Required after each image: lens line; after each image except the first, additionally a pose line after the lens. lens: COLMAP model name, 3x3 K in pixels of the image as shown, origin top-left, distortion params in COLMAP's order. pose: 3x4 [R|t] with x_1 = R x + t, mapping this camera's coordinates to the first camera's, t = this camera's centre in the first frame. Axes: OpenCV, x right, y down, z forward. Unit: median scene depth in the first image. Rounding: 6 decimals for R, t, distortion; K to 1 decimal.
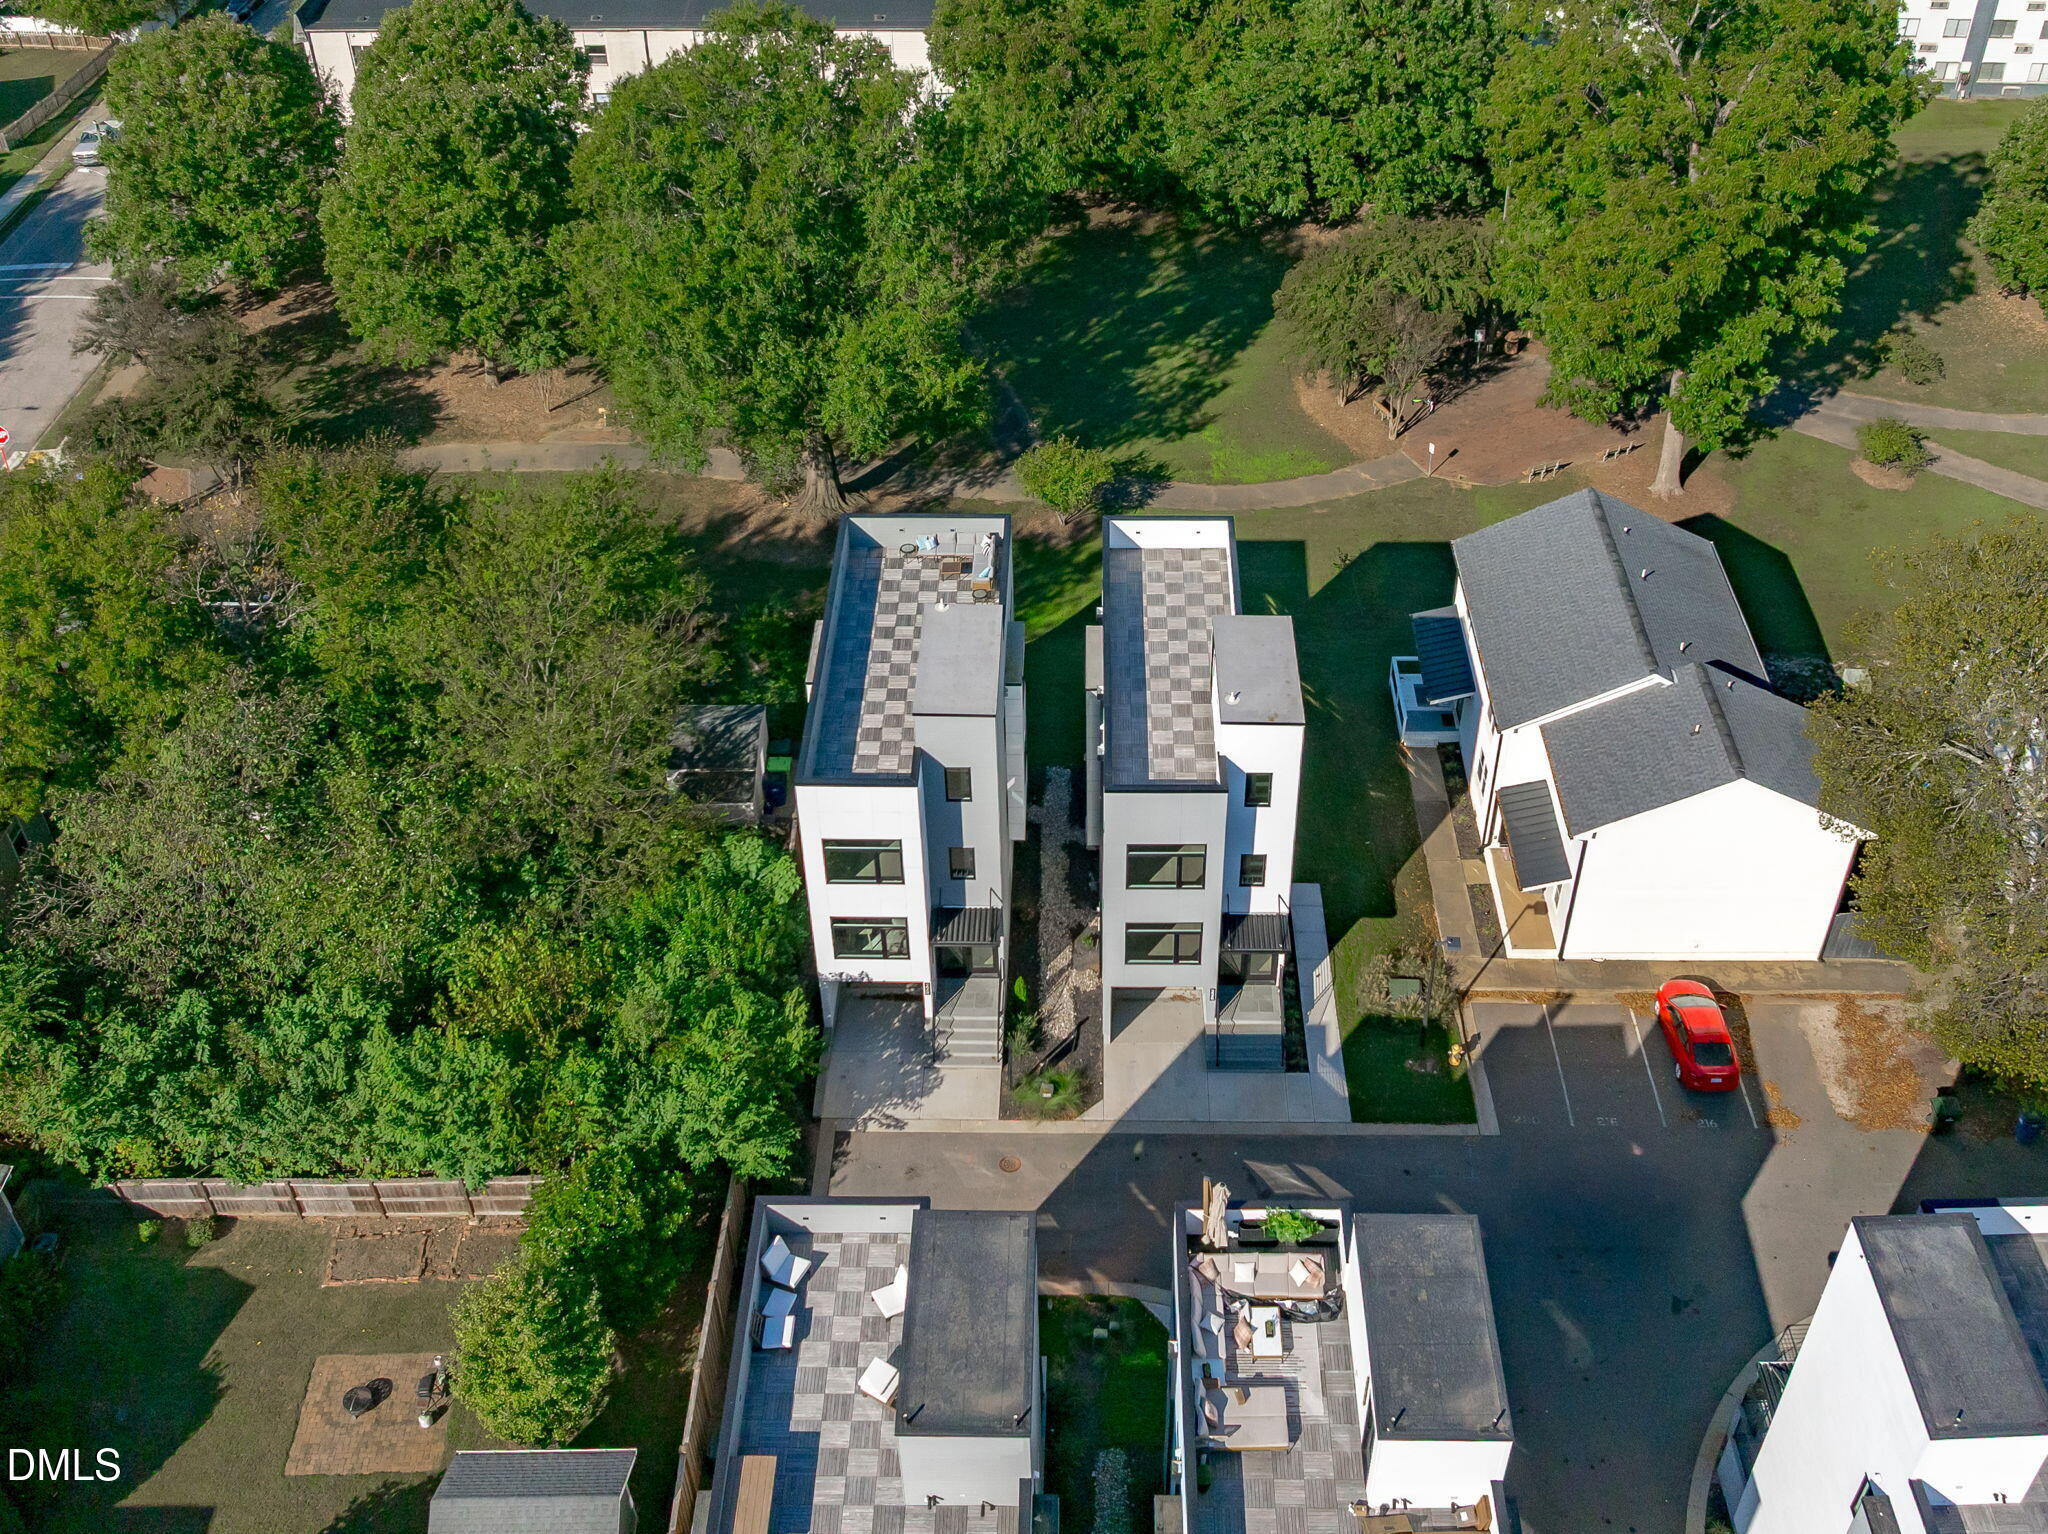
lens RADIAL K [[2014.9, 0, 994.8], [0, 2014.9, 763.1], [0, 0, 1]] dist [-0.007052, -0.087393]
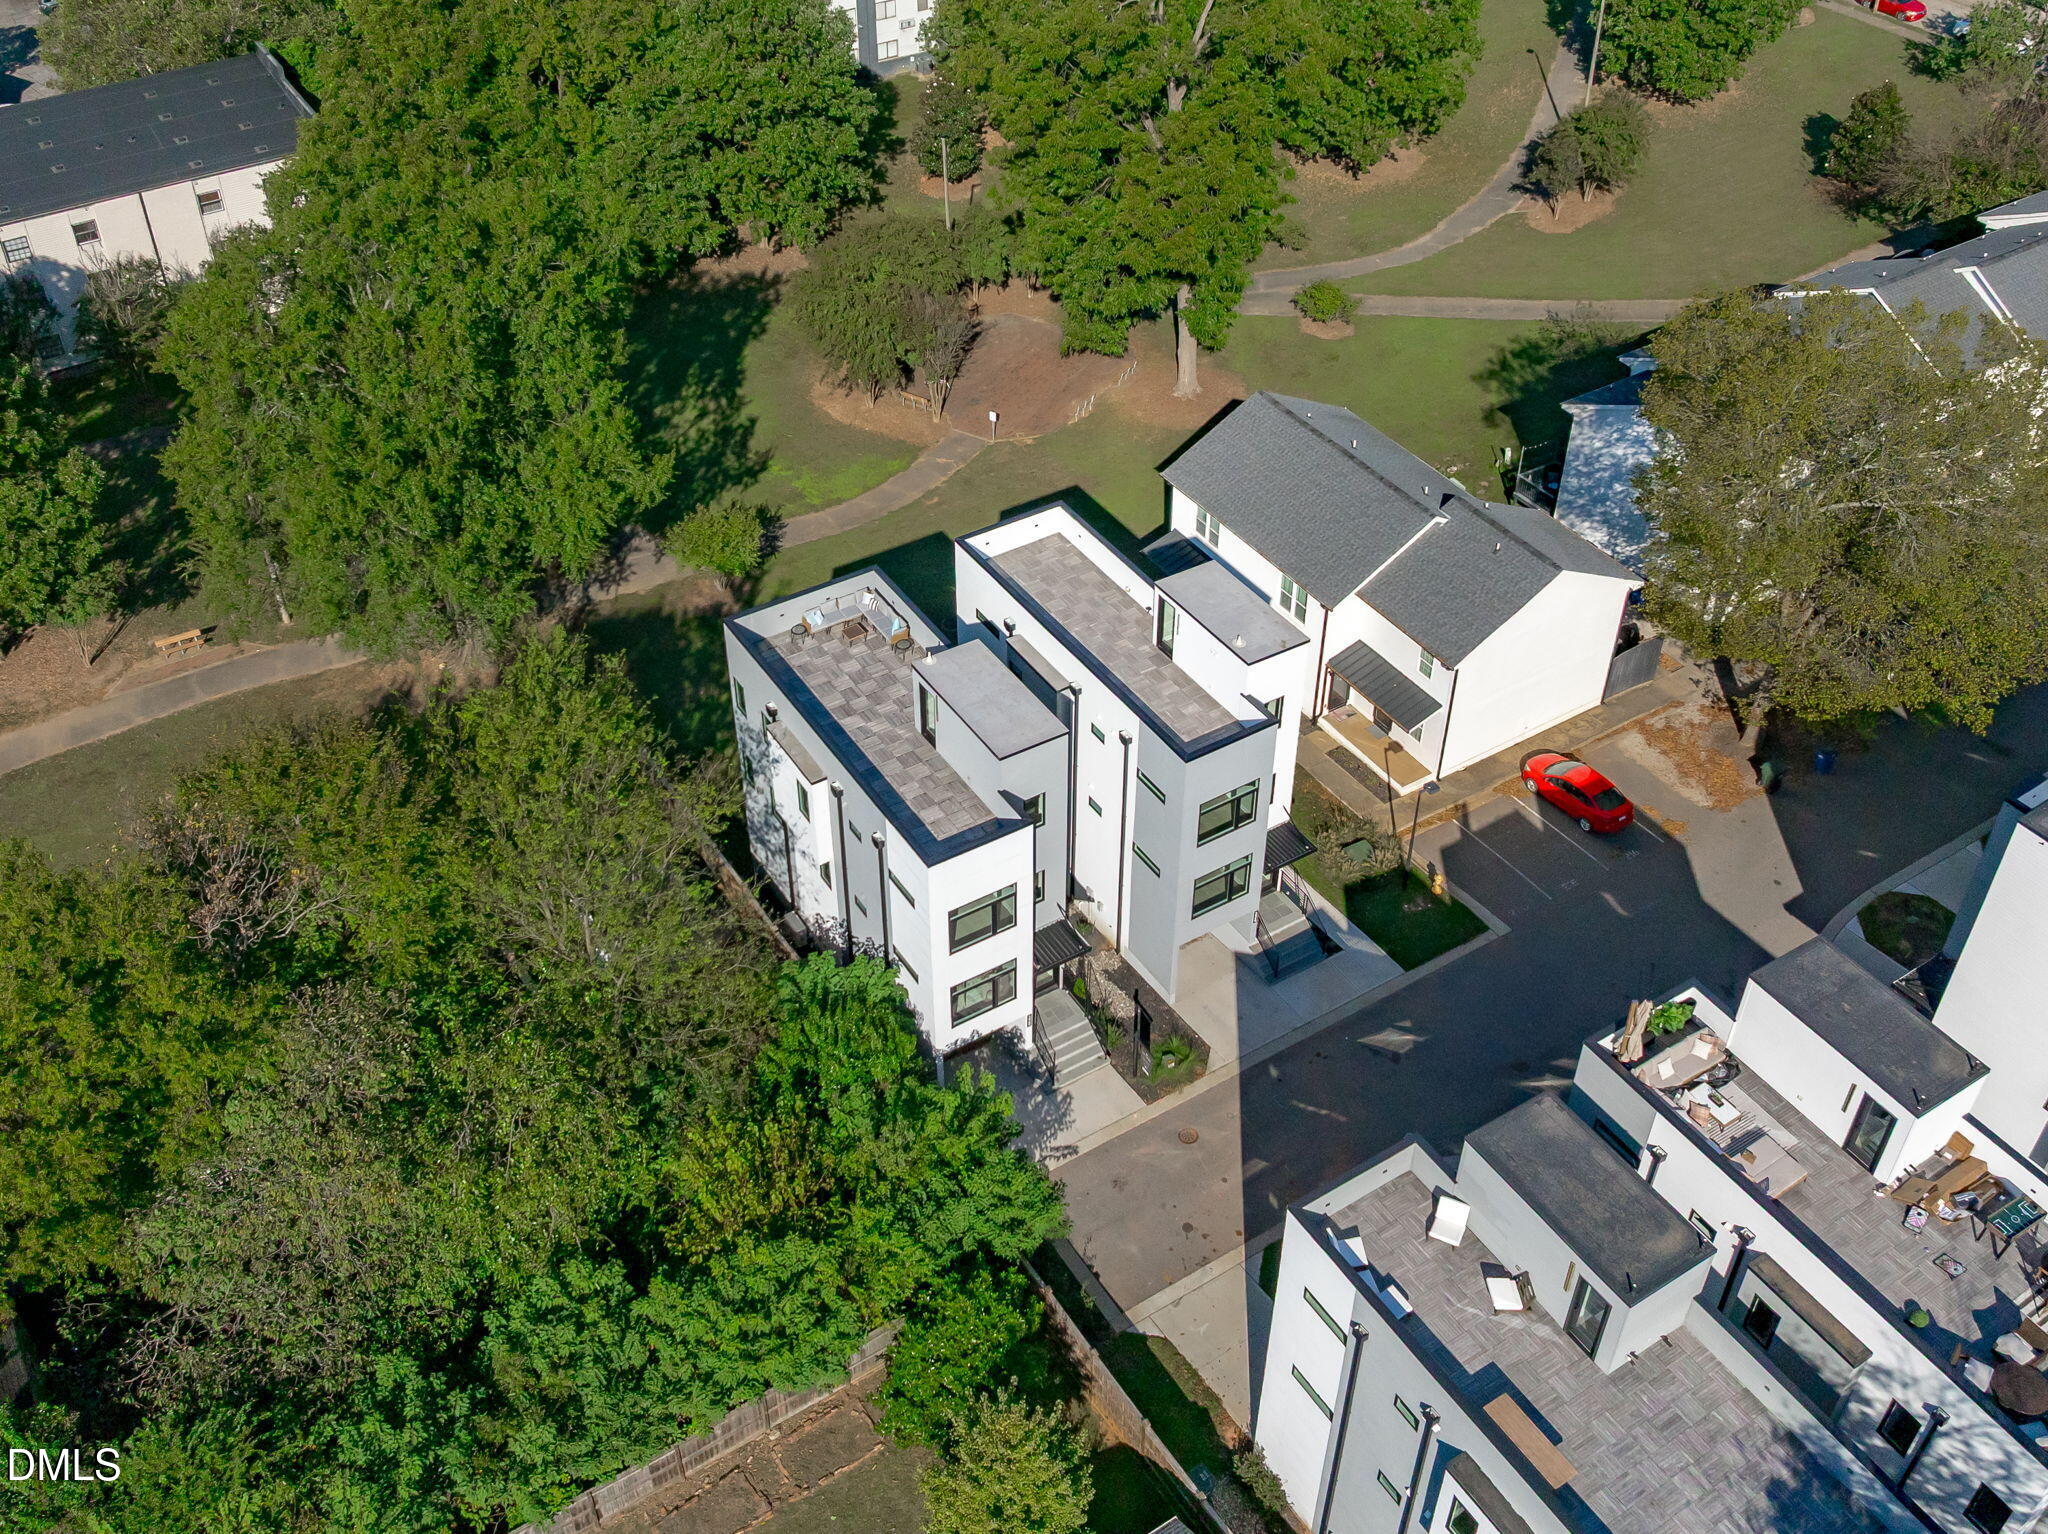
lens RADIAL K [[2014.9, 0, 994.8], [0, 2014.9, 763.1], [0, 0, 1]] dist [-0.007052, -0.087393]
pose [[0.831869, -0.352292, 0.428818, -0.430750], [0.358412, 0.930970, 0.069542, -0.084243], [-0.423716, 0.095843, 0.900710, 0.080969]]
